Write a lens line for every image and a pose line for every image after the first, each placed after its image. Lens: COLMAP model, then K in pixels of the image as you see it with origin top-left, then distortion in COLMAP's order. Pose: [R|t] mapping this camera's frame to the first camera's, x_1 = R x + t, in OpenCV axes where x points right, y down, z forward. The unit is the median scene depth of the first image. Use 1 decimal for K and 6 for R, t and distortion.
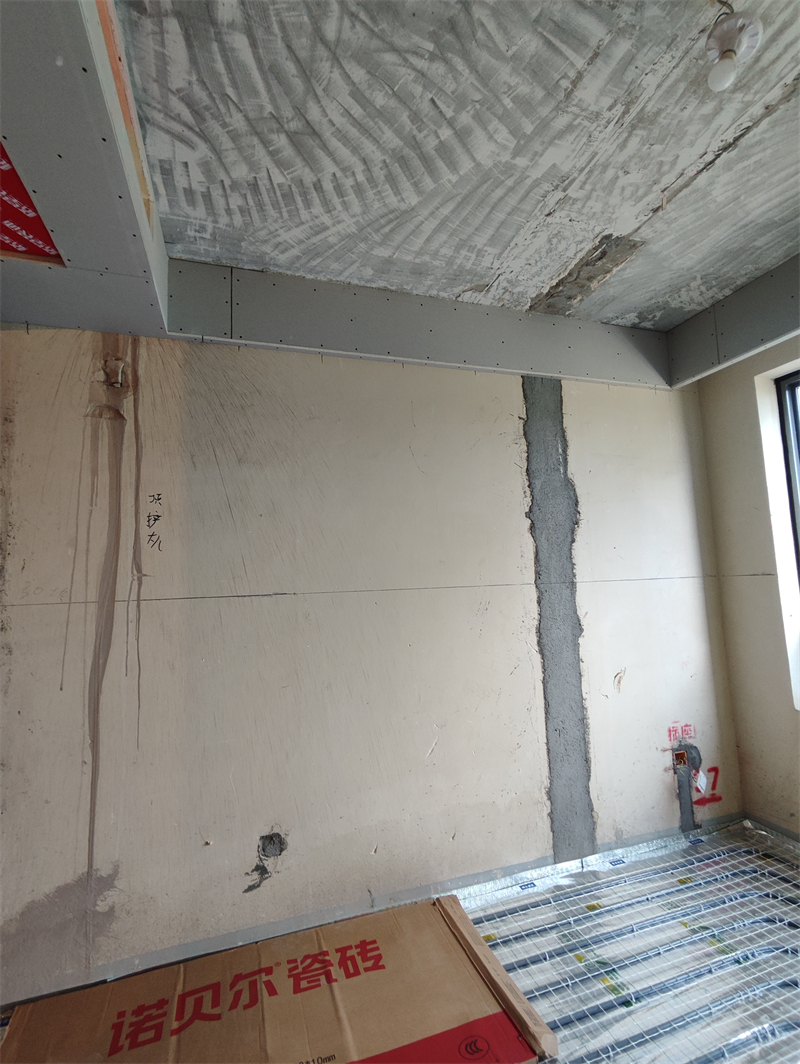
lens RADIAL K [[488.0, 0, 400.0], [0, 488.0, 532.0], [0, 0, 1]] dist [-0.026549, 0.013335]
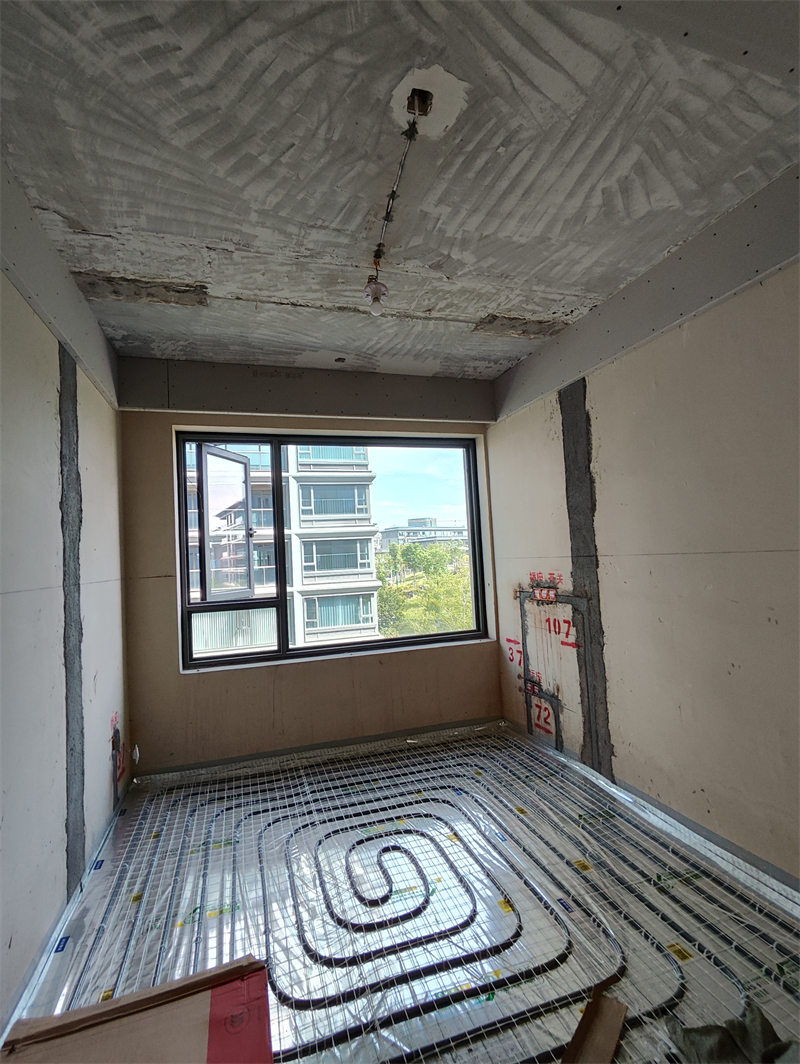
lens RADIAL K [[472.4, 0, 389.9], [0, 472.4, 536.5], [0, 0, 1]] dist [0.000337, 0.003431]
pose [[0.021624, 0.083807, 0.996247, -0.829557], [-0.054064, 0.995120, -0.082539, 0.083263], [-0.998303, -0.052077, 0.026050, 0.605309]]
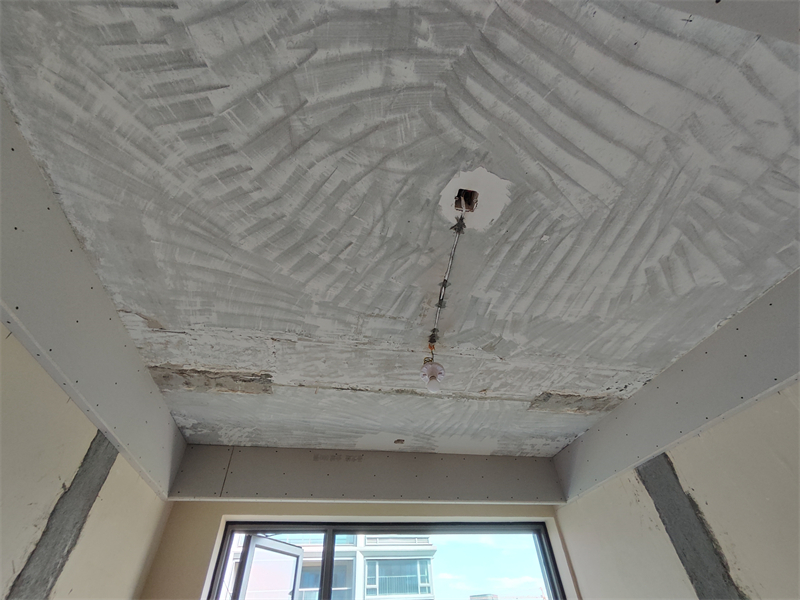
lens RADIAL K [[364.7, 0, 406.8], [0, 364.7, 304.1], [0, 0, 1]] dist [-0.000396, 0.001879]
pose [[0.120045, 0.714914, 0.688830, -0.385575], [-0.069238, 0.698187, -0.712559, -0.119059], [-0.990351, 0.037846, 0.133313, 0.643820]]
